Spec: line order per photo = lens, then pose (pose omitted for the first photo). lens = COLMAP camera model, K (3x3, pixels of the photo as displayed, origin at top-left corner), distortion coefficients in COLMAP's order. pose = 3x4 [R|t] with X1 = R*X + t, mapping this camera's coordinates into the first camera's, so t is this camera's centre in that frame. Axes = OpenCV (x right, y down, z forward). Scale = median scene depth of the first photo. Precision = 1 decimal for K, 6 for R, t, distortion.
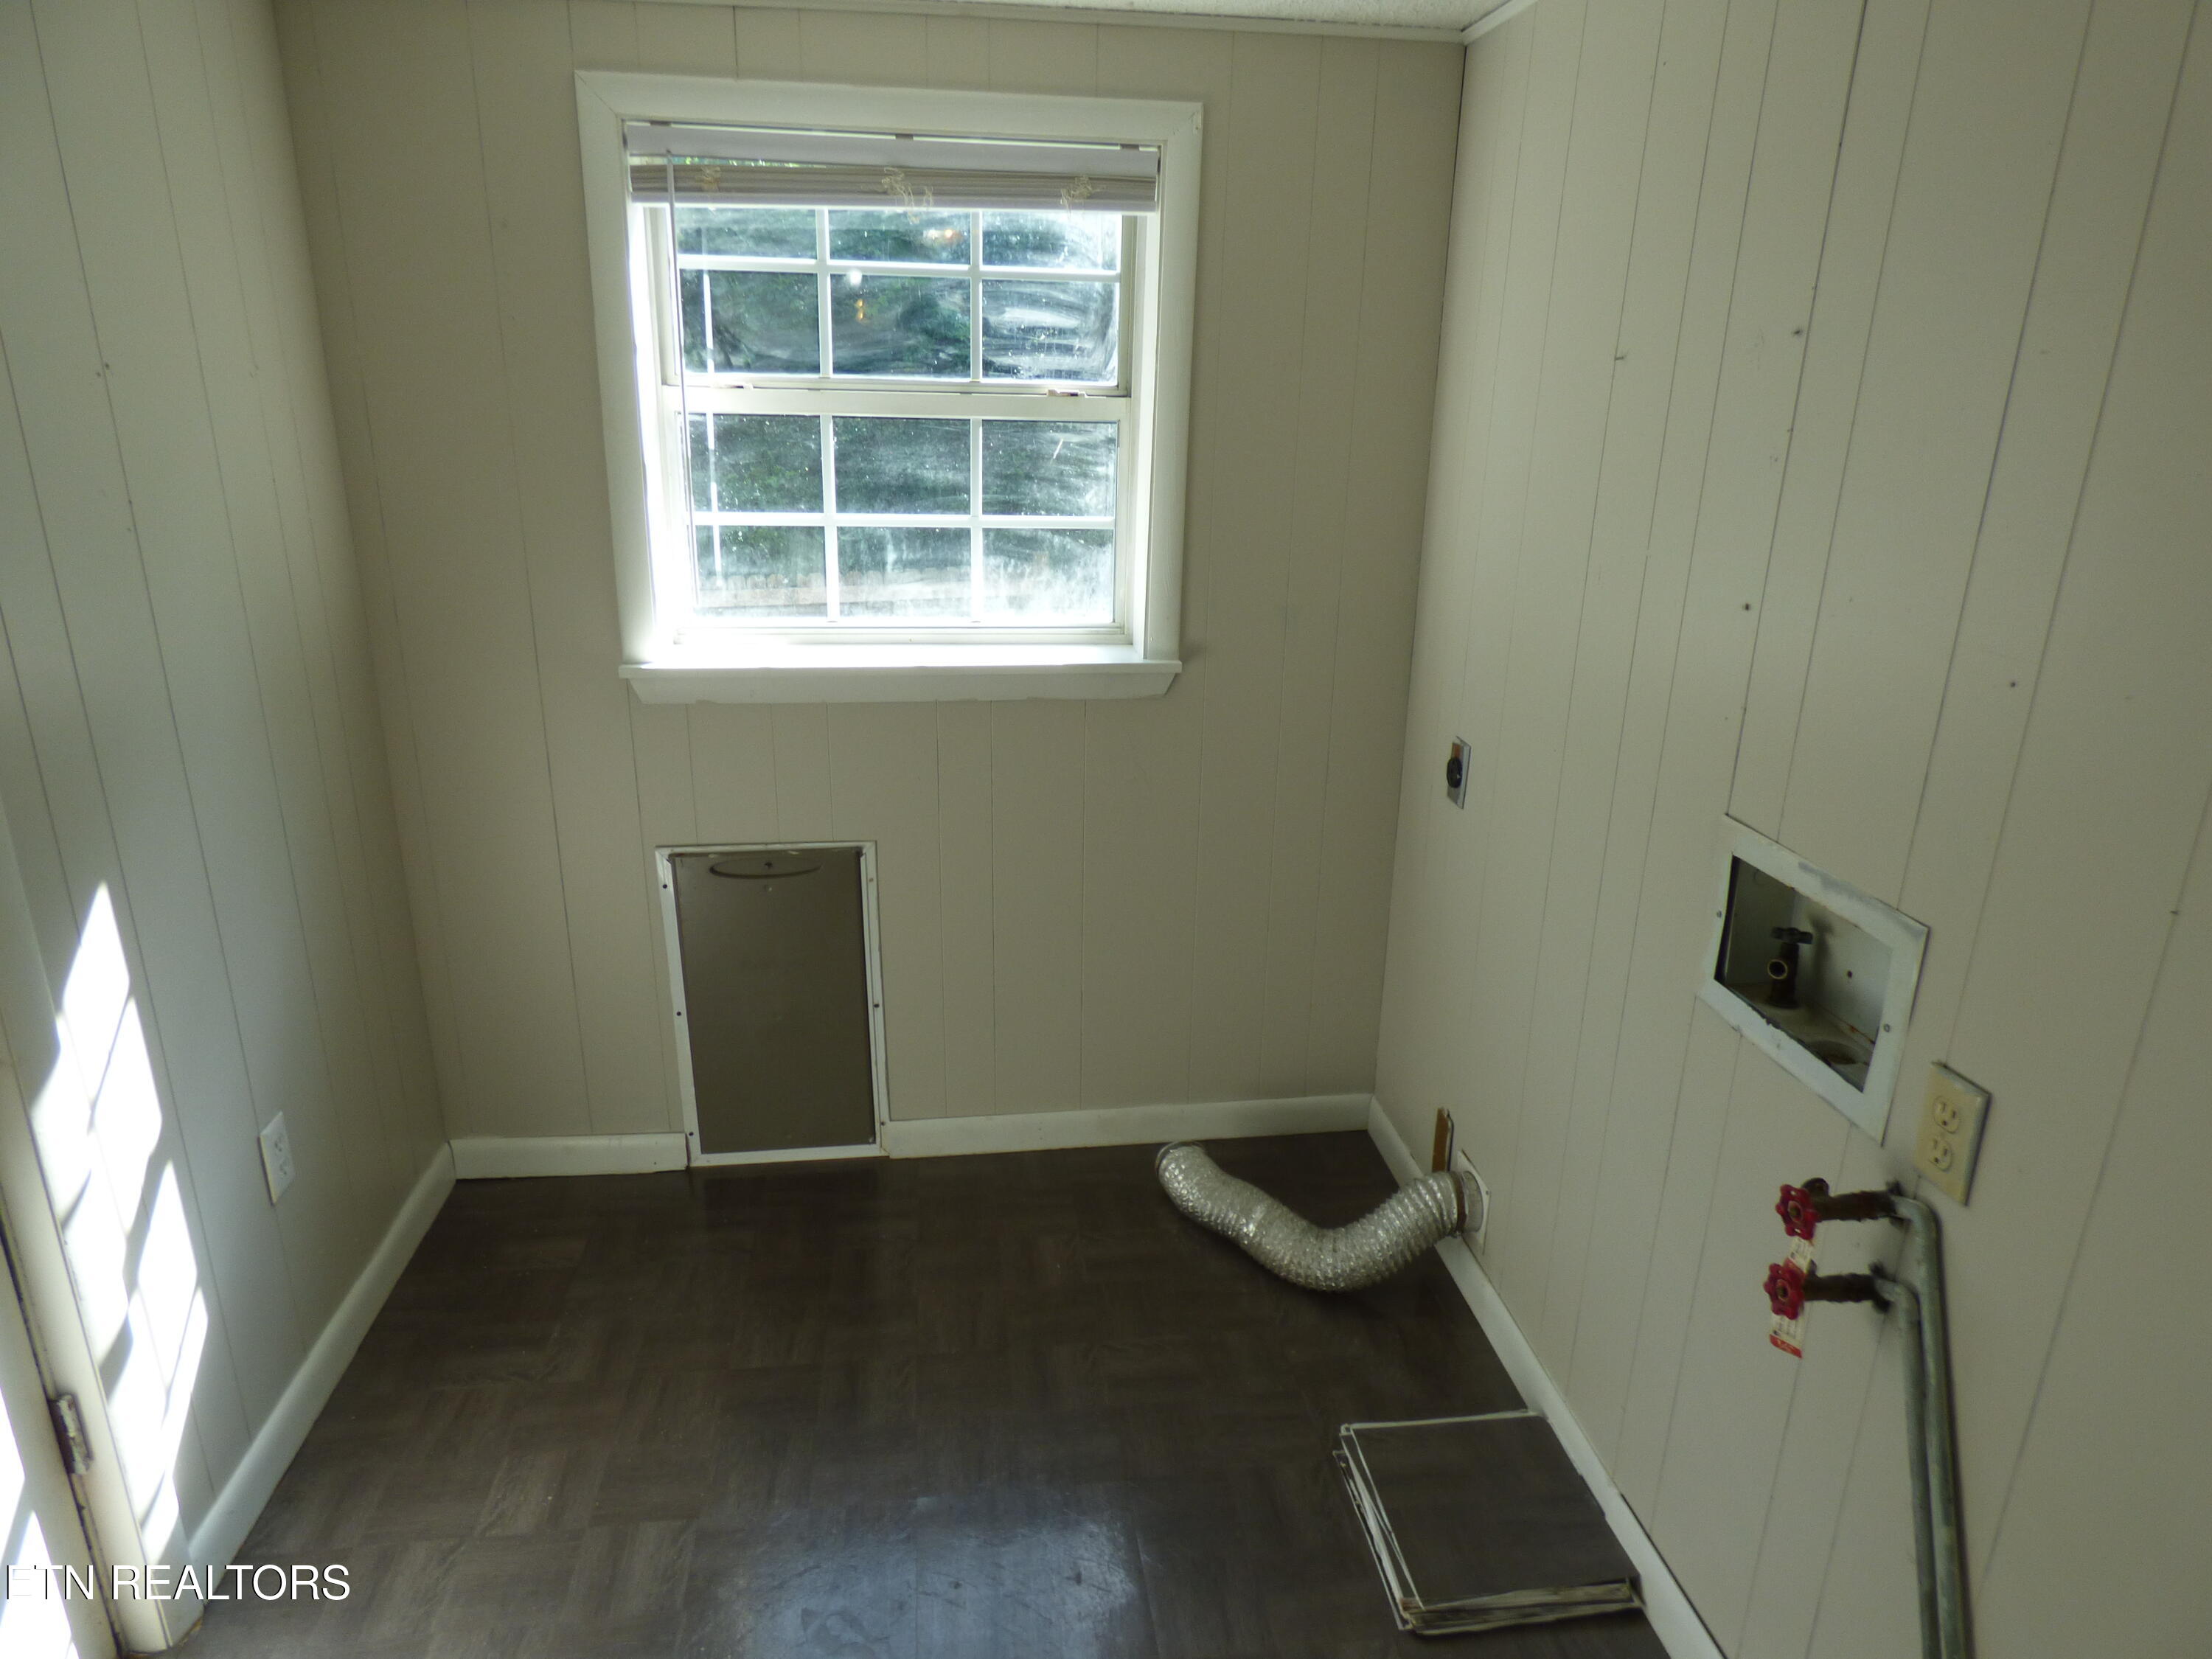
lens RADIAL K [[1335.3, 0, 1100.2], [0, 1335.3, 824.0], [0, 0, 1]] dist [-0.013716, -0.001667]
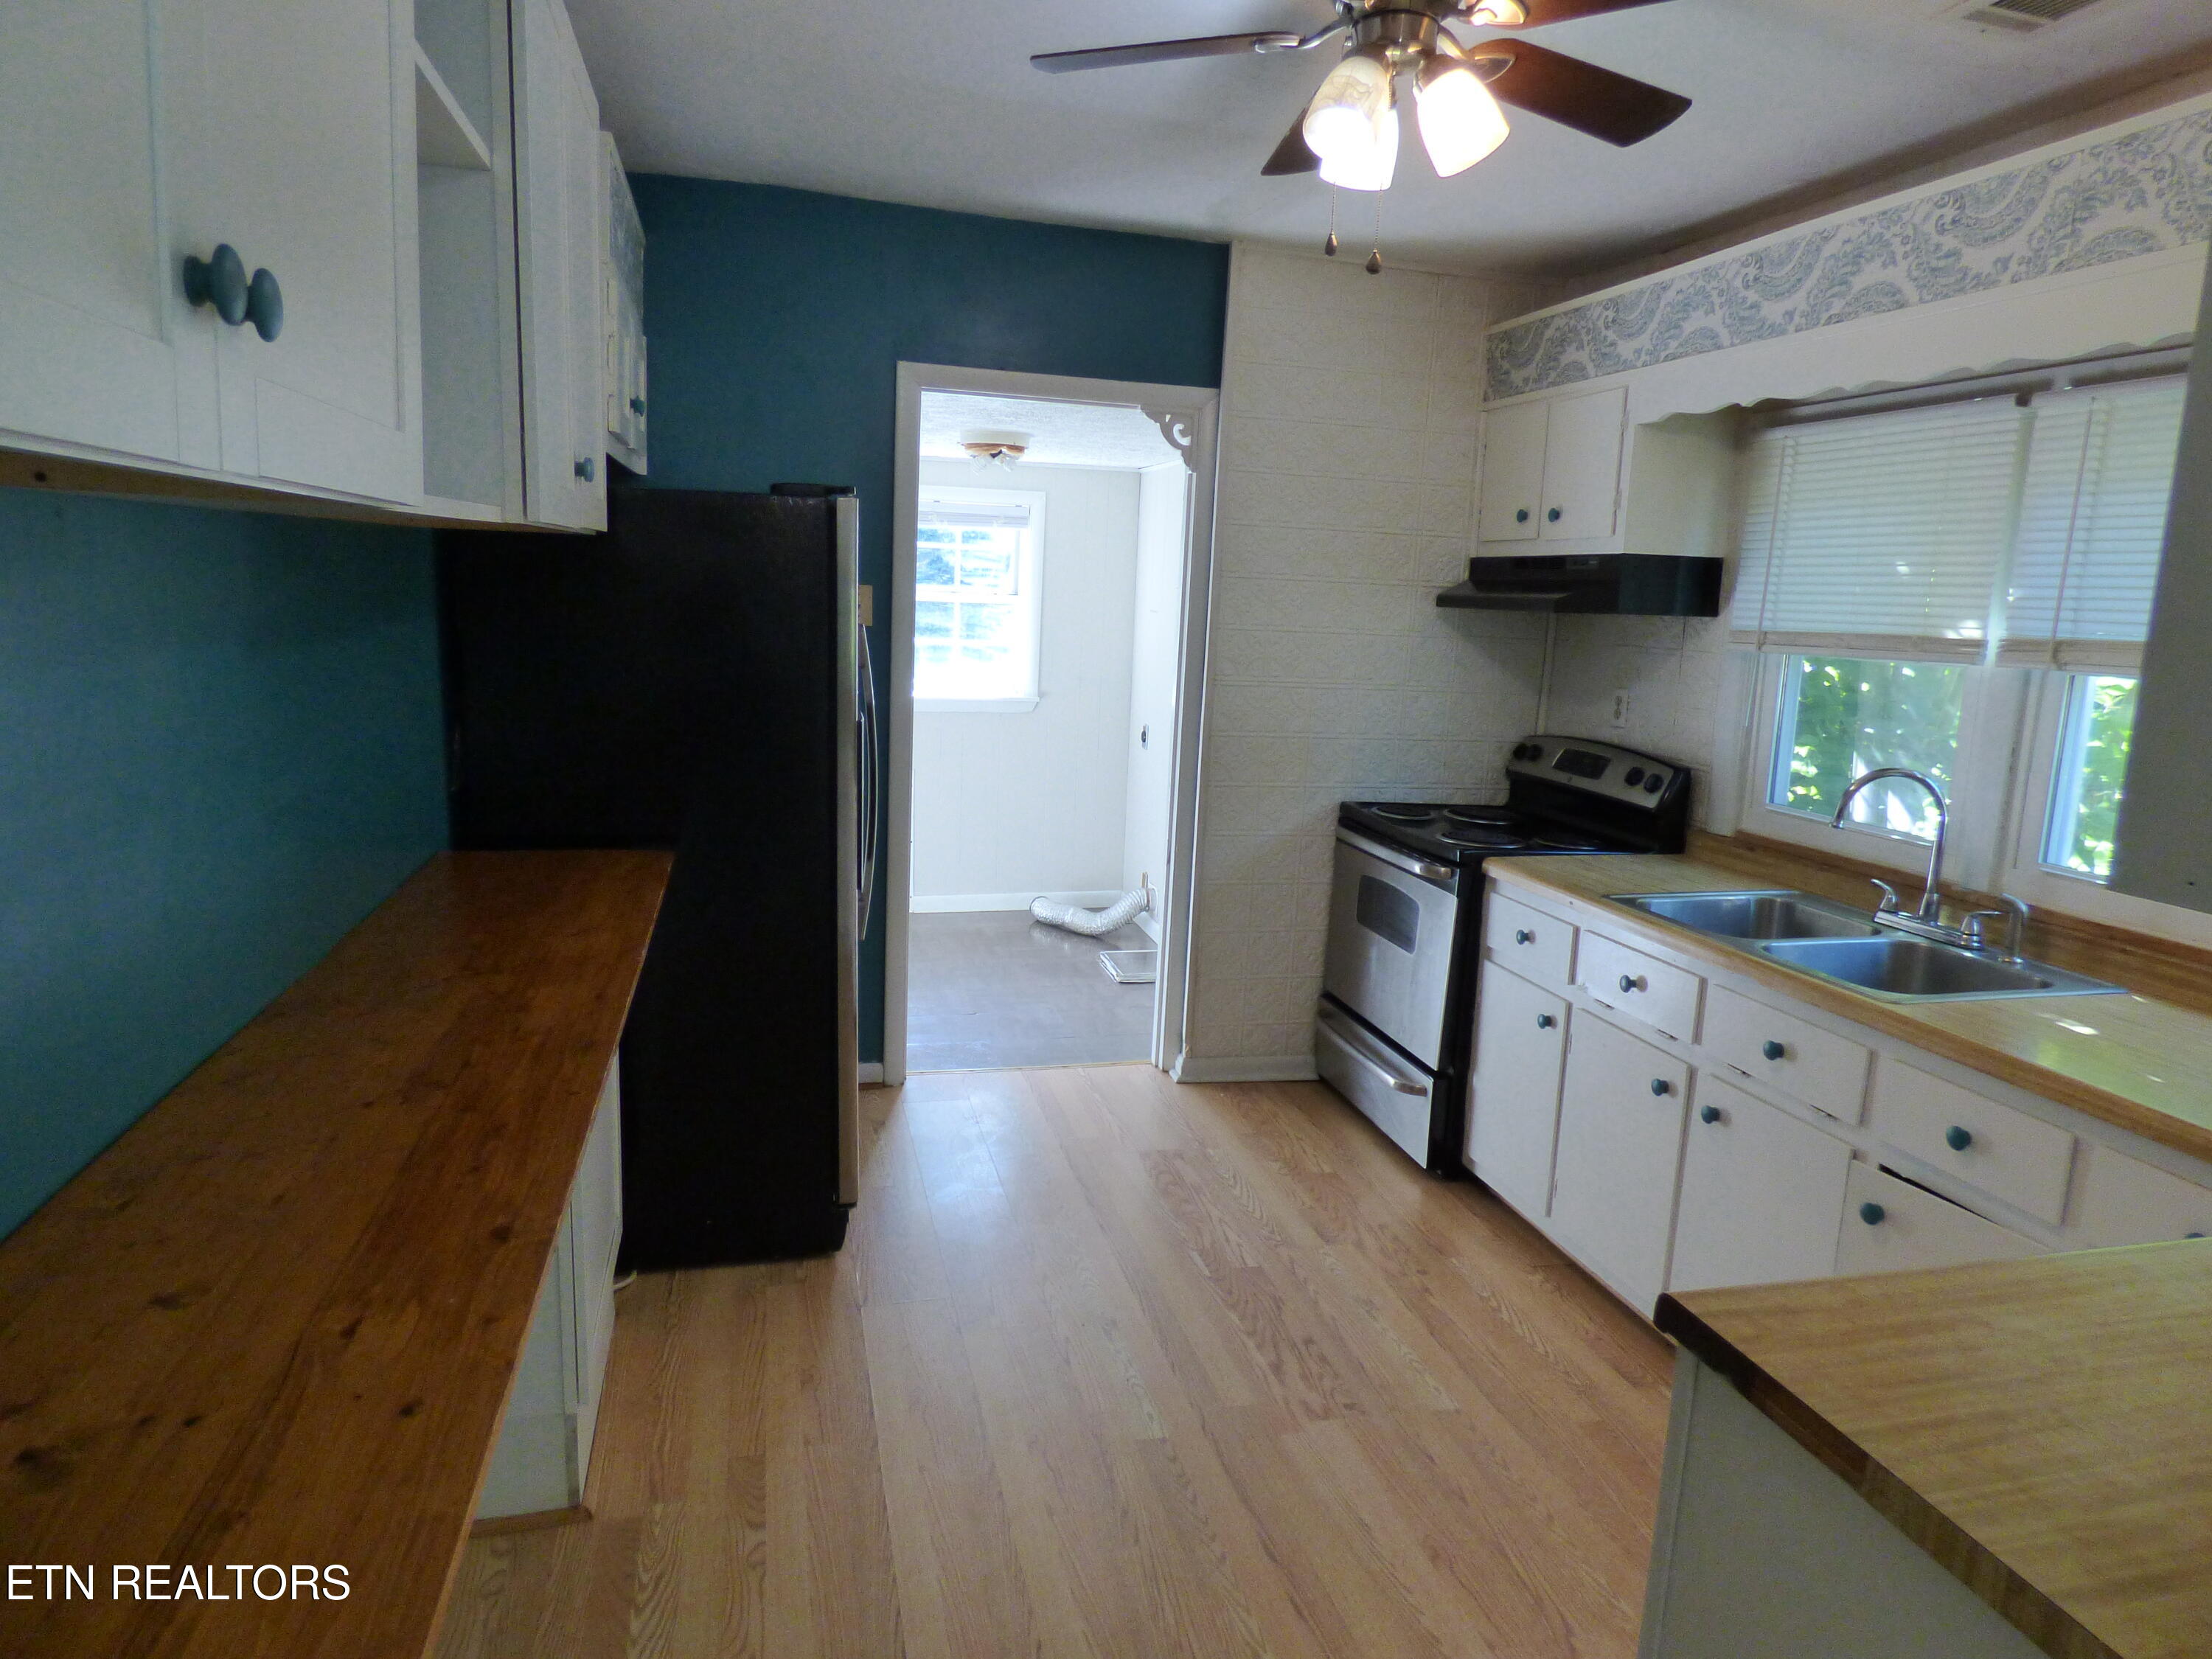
lens RADIAL K [[1335.3, 0, 1092.7], [0, 1335.3, 820.3], [0, 0, 1]] dist [-0.013716, -0.001667]
pose [[0.993373, 0.003370, 0.114888, -0.128490], [0.012760, 0.990158, -0.139370, 0.469271], [-0.114227, 0.139912, 0.983553, -1.485197]]
